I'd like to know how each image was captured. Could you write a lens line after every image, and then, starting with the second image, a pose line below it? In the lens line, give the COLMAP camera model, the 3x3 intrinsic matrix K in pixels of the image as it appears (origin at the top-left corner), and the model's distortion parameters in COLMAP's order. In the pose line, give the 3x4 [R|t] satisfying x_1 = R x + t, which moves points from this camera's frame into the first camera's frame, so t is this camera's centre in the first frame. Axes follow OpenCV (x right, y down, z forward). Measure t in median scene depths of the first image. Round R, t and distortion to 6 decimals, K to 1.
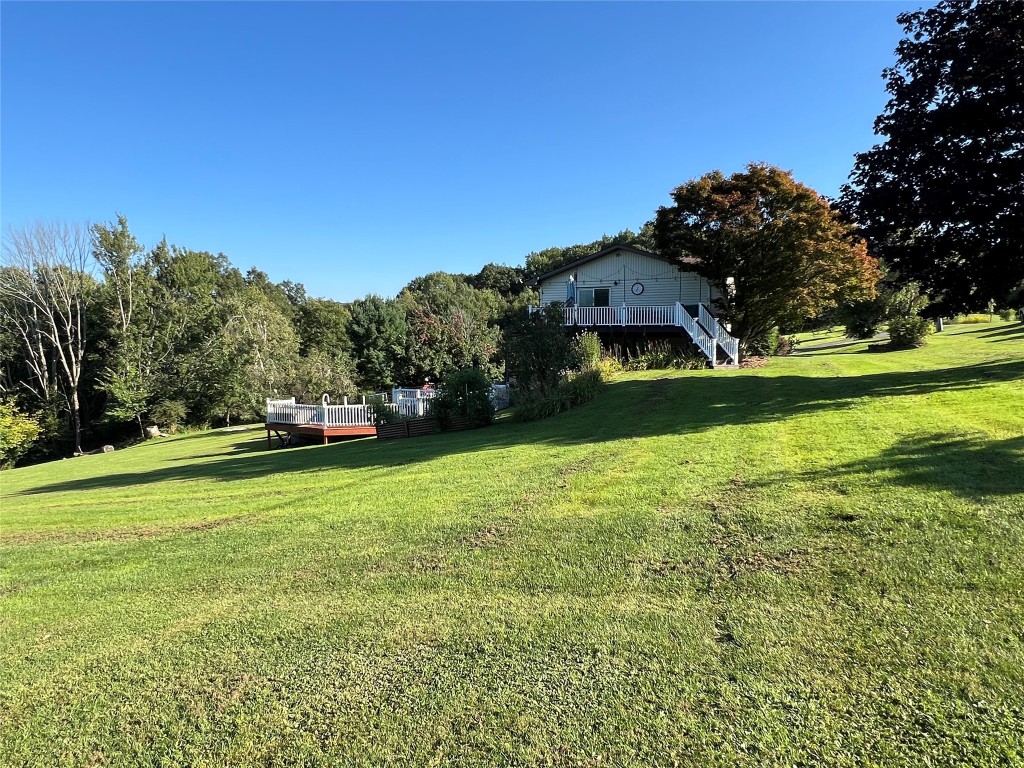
lens RADIAL K [[625.5, 0, 511.2], [0, 625.5, 386.1], [0, 0, 1]] dist [0.008478, 0.001638]
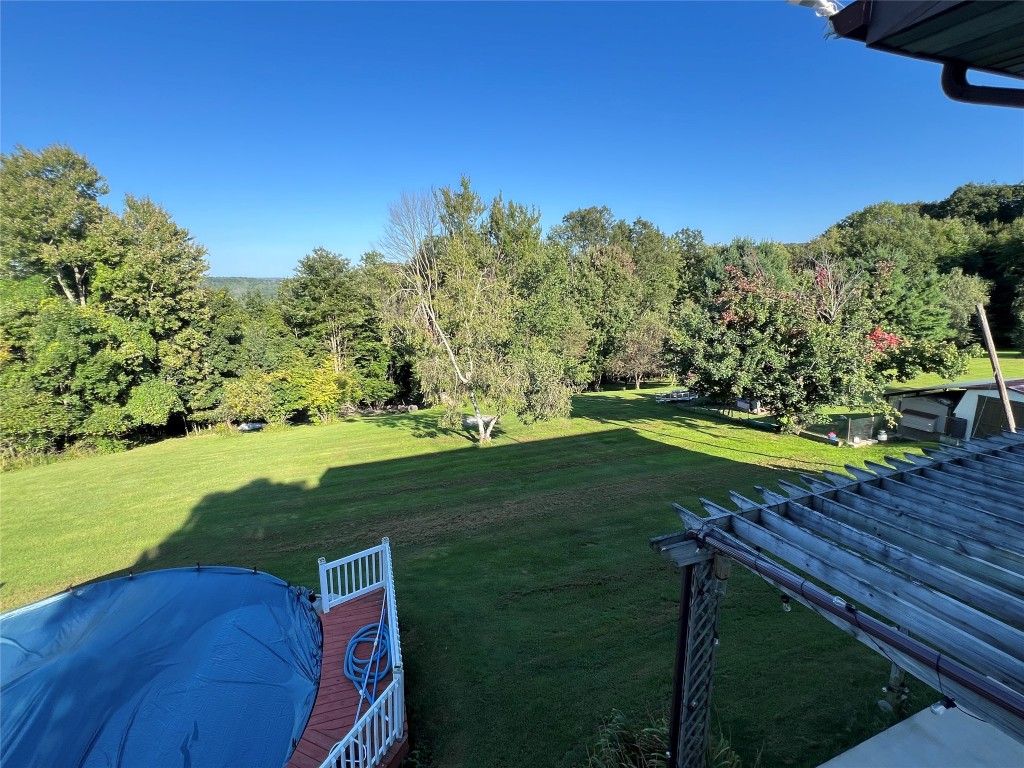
lens RADIAL K [[465.3, 0, 509.8], [0, 465.3, 382.4], [0, 0, 1]] dist [-0.000949, 0.002010]
pose [[0.703866, 0.147967, -0.694751, 0.005467], [-0.043050, 0.985152, 0.166202, -0.026834], [0.709027, -0.087075, 0.699785, 0.190820]]
